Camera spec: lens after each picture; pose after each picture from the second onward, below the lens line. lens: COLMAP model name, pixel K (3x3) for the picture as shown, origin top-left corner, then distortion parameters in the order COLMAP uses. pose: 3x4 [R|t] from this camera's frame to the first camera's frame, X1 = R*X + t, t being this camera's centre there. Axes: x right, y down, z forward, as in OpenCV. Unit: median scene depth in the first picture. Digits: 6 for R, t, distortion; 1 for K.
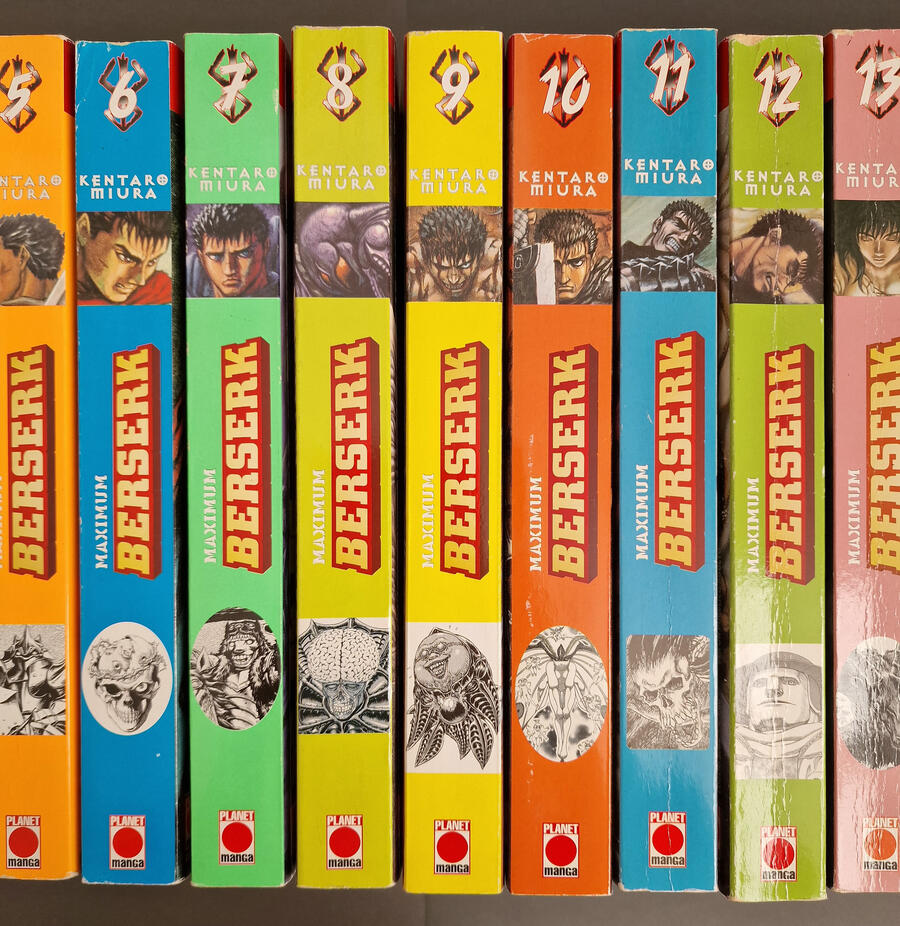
lens RADIAL K [[688.5, 0, 452.1], [0, 688.5, 470.4], [0, 0, 1]] dist [0.008908, -0.013190]
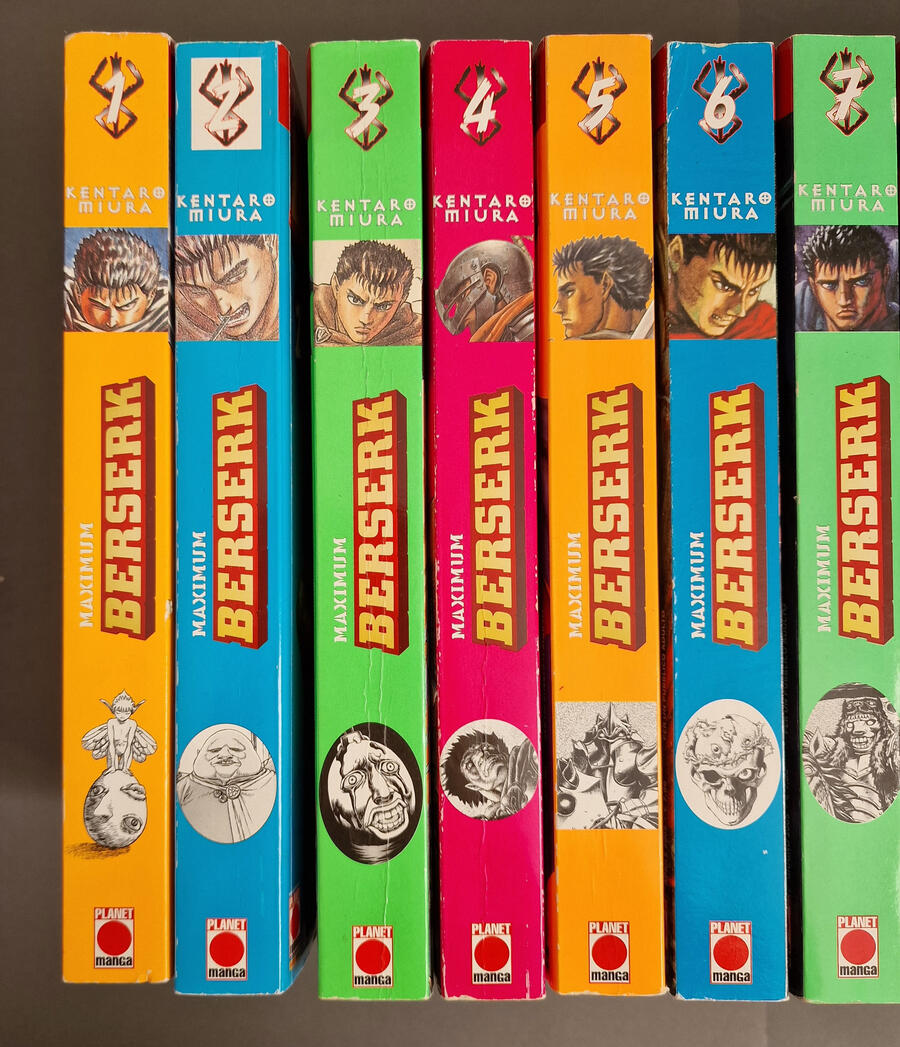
lens RADIAL K [[765.5, 0, 450.8], [0, 765.5, 529.1], [0, 0, 1]] dist [0.001384, -0.003267]
pose [[0.999990, 0.002204, 0.003789, -0.830249], [-0.002154, 0.999913, -0.013020, 0.016805], [-0.003817, 0.013012, 0.999908, 0.024663]]
